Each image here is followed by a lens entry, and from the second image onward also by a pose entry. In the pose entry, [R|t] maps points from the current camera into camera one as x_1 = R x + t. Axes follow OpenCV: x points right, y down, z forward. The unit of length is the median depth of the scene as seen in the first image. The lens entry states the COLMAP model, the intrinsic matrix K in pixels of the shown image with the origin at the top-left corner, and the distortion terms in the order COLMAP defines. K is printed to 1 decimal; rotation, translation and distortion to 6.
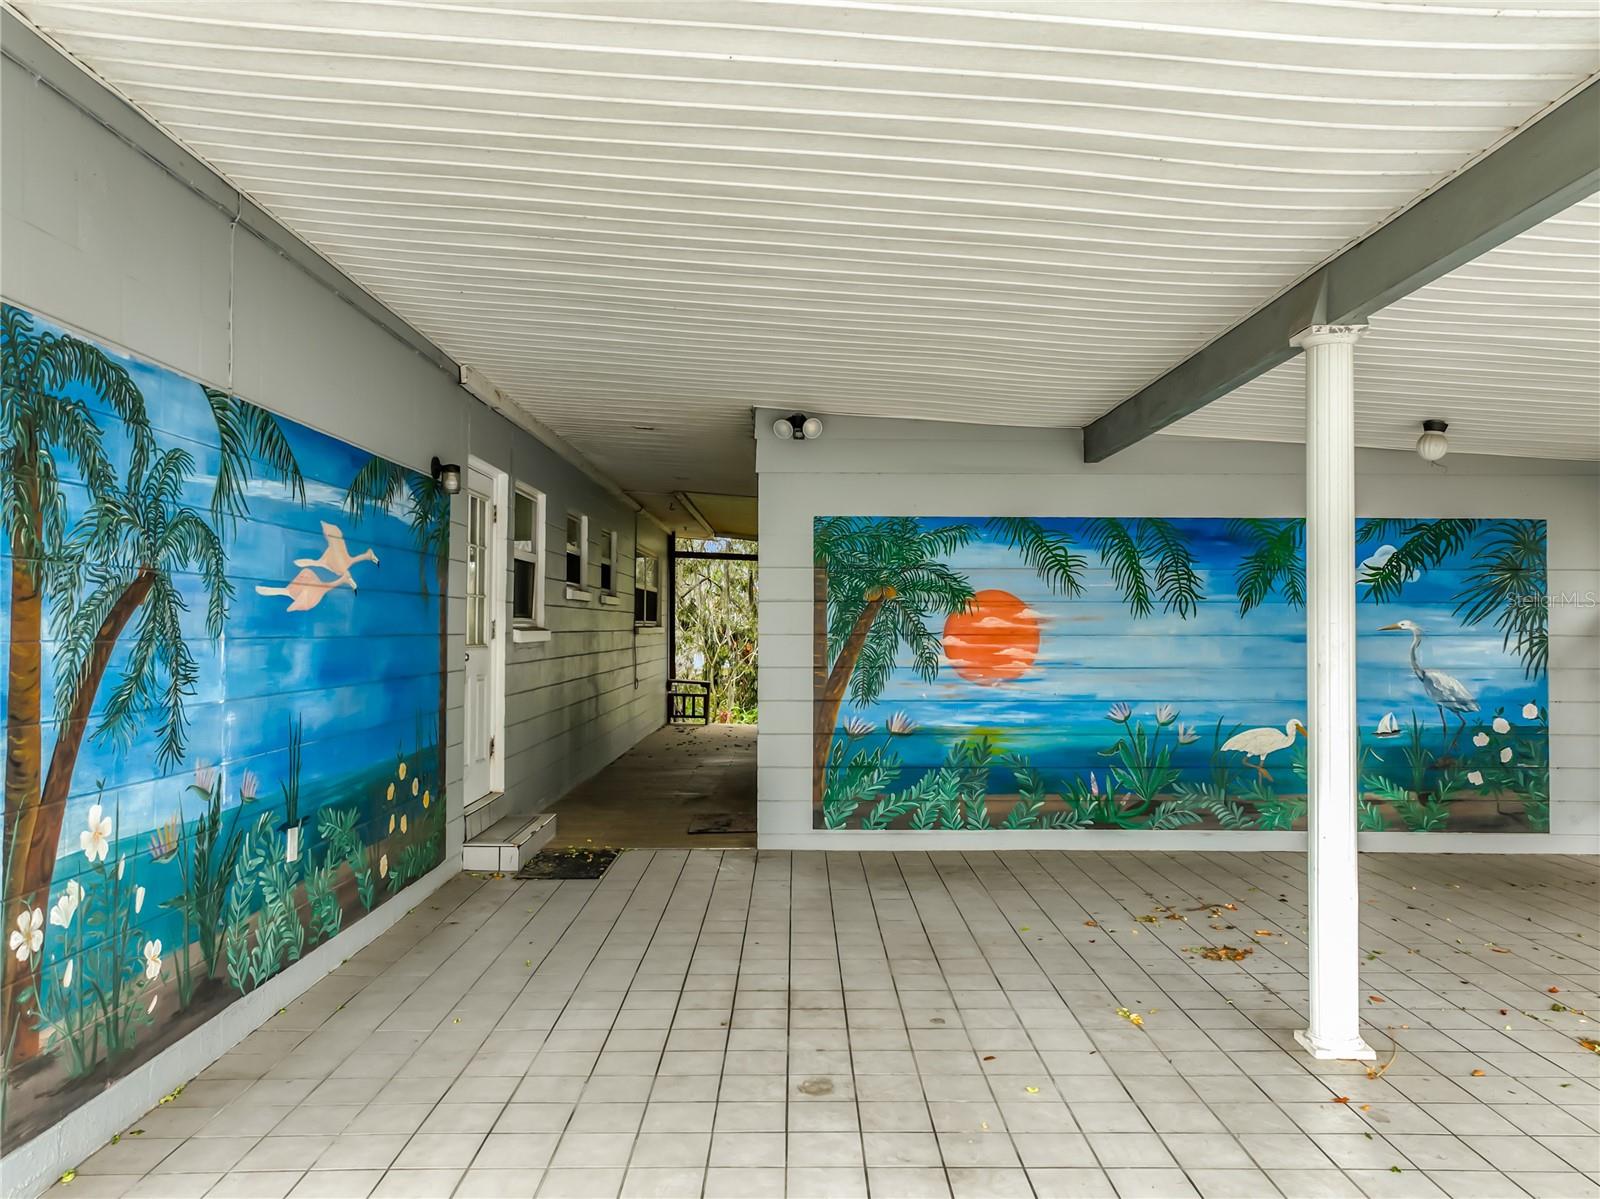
lens RADIAL K [[1122.8, 0, 811.4], [0, 1122.8, 619.2], [0, 0, 1]] dist [0.006863, -0.001718]
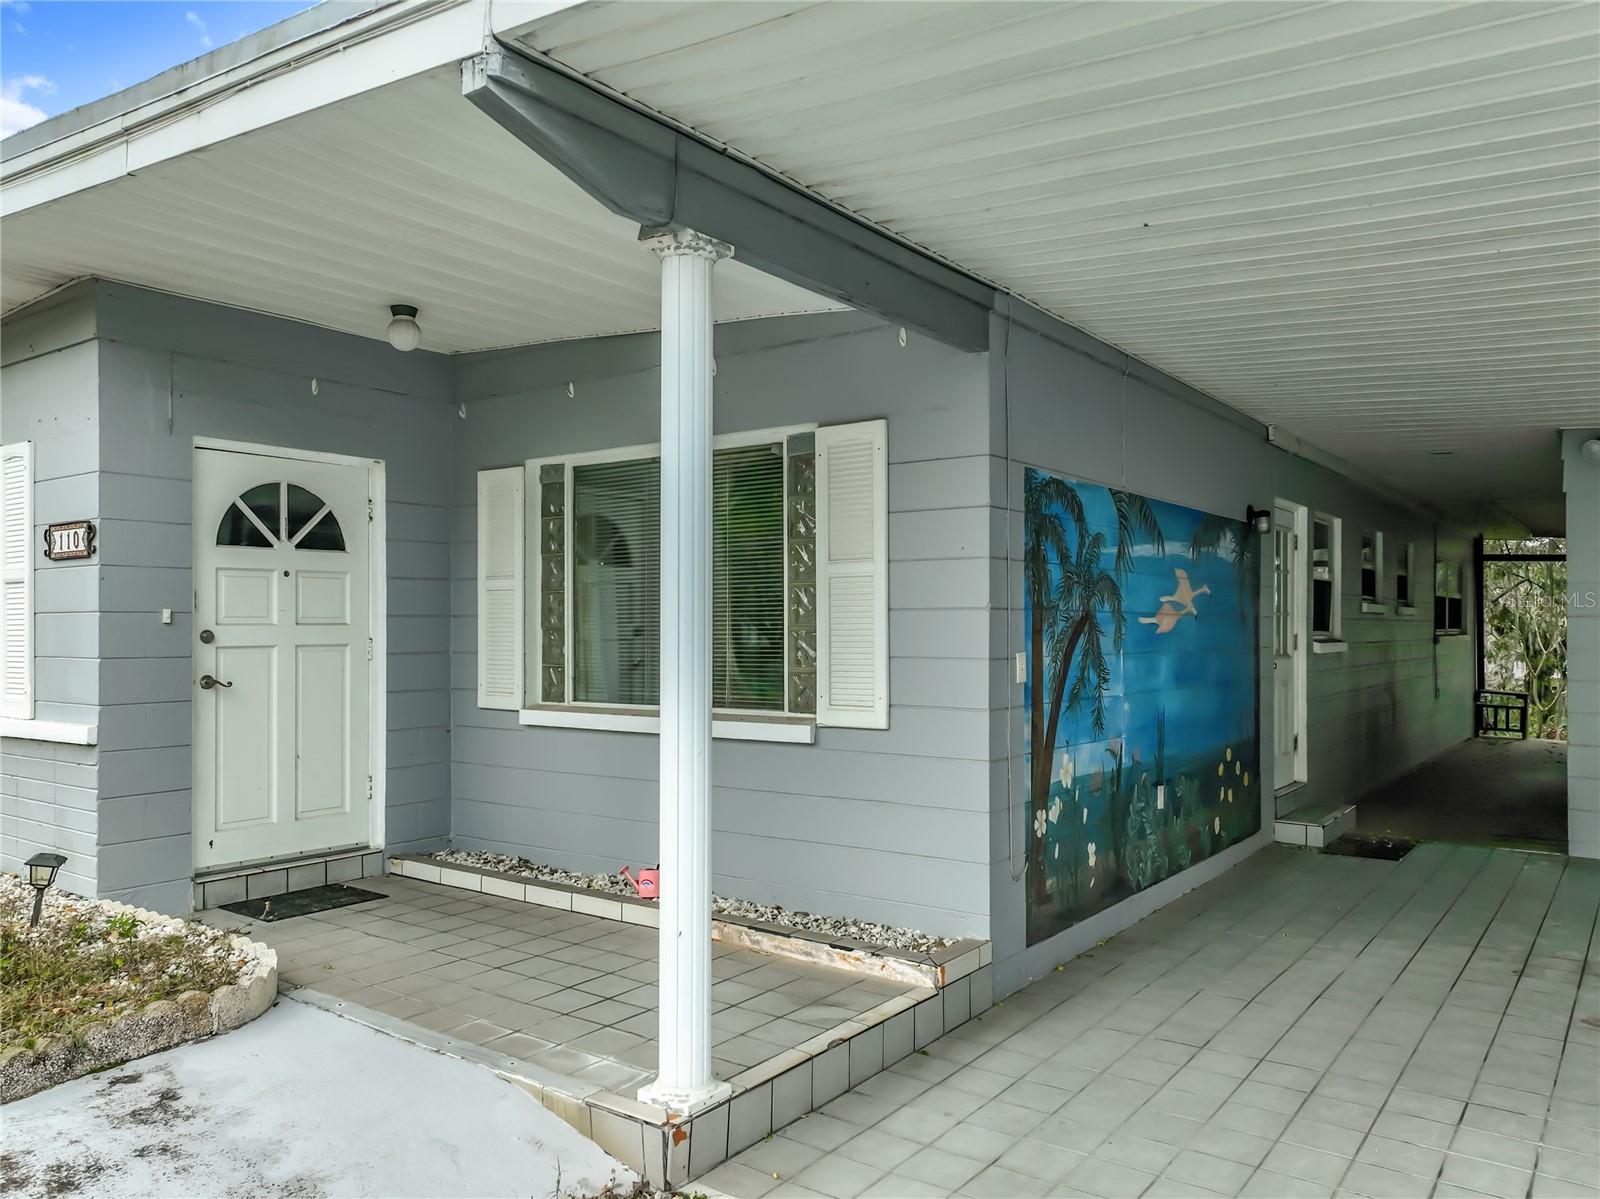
lens RADIAL K [[1122.8, 0, 811.4], [0, 1122.8, 619.2], [0, 0, 1]] dist [0.006863, -0.001718]
pose [[0.787340, -0.009178, -0.616451, 0.059909], [0.007576, 0.999958, -0.005212, -0.018287], [0.616472, -0.000567, 0.787376, -0.336911]]
